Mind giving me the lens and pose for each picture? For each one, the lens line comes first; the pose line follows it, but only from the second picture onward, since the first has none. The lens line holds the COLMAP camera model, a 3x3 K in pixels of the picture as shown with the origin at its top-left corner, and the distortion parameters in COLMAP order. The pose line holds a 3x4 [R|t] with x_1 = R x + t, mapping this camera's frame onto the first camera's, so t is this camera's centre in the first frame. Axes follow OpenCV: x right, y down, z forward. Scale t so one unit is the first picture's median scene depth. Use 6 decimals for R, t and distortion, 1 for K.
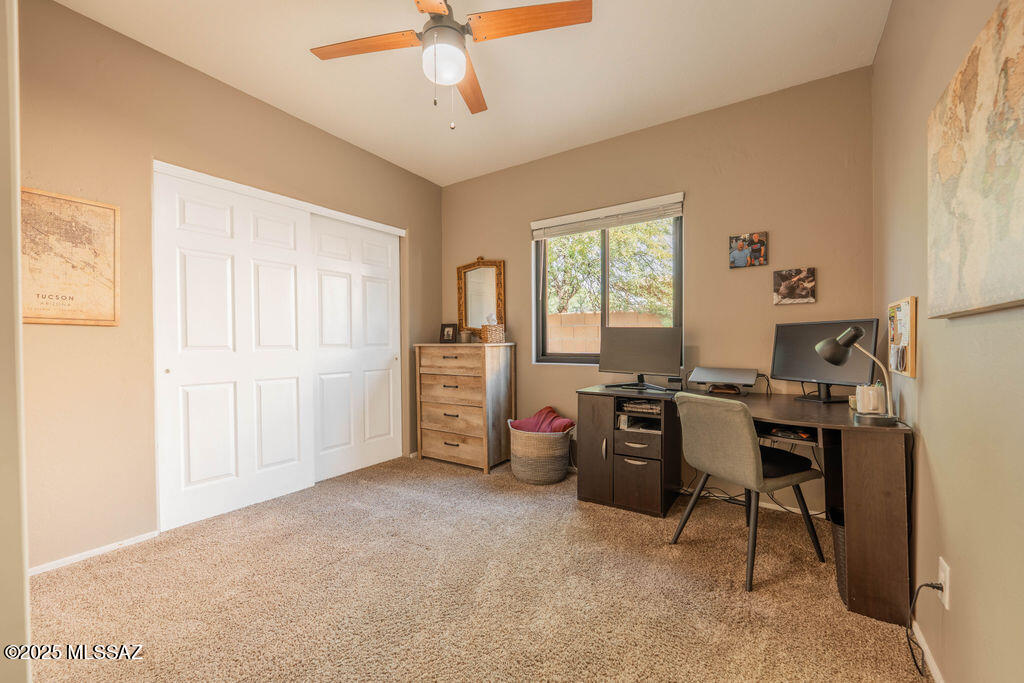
lens RADIAL K [[412.3, 0, 514.0], [0, 412.3, 344.1], [0, 0, 1]] dist [-0.008283, -0.001309]
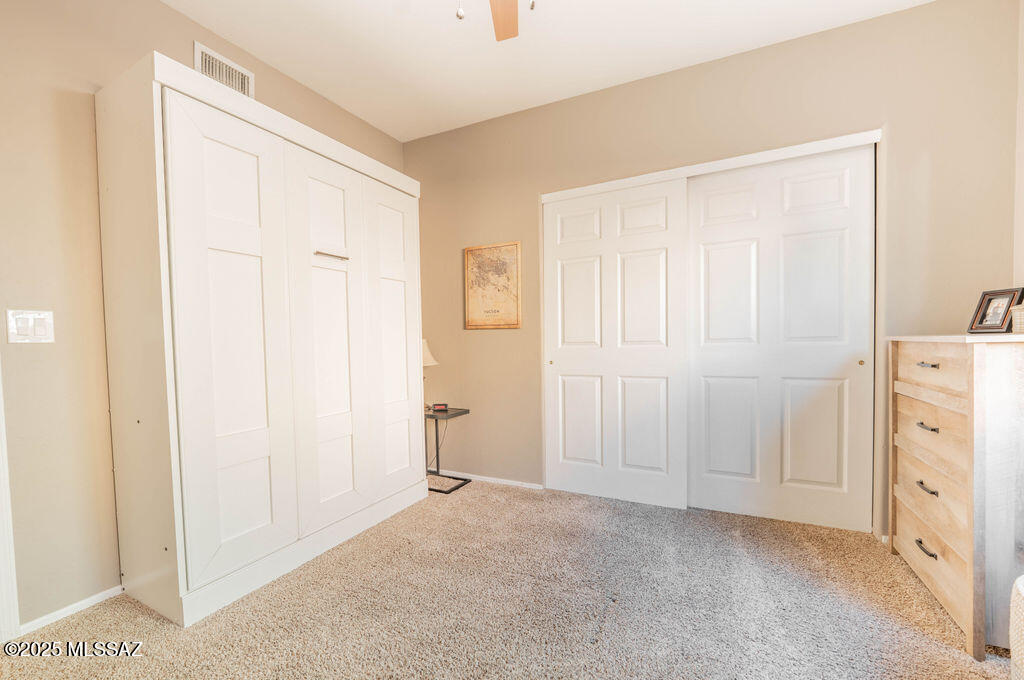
lens RADIAL K [[433.3, 0, 514.8], [0, 433.3, 356.8], [0, 0, 1]] dist [-0.018703, -0.000309]
pose [[0.087996, 0.040281, -0.995306, 0.400459], [0.015782, 0.999000, 0.041825, -0.007589], [0.995996, -0.019389, 0.087273, 0.690322]]
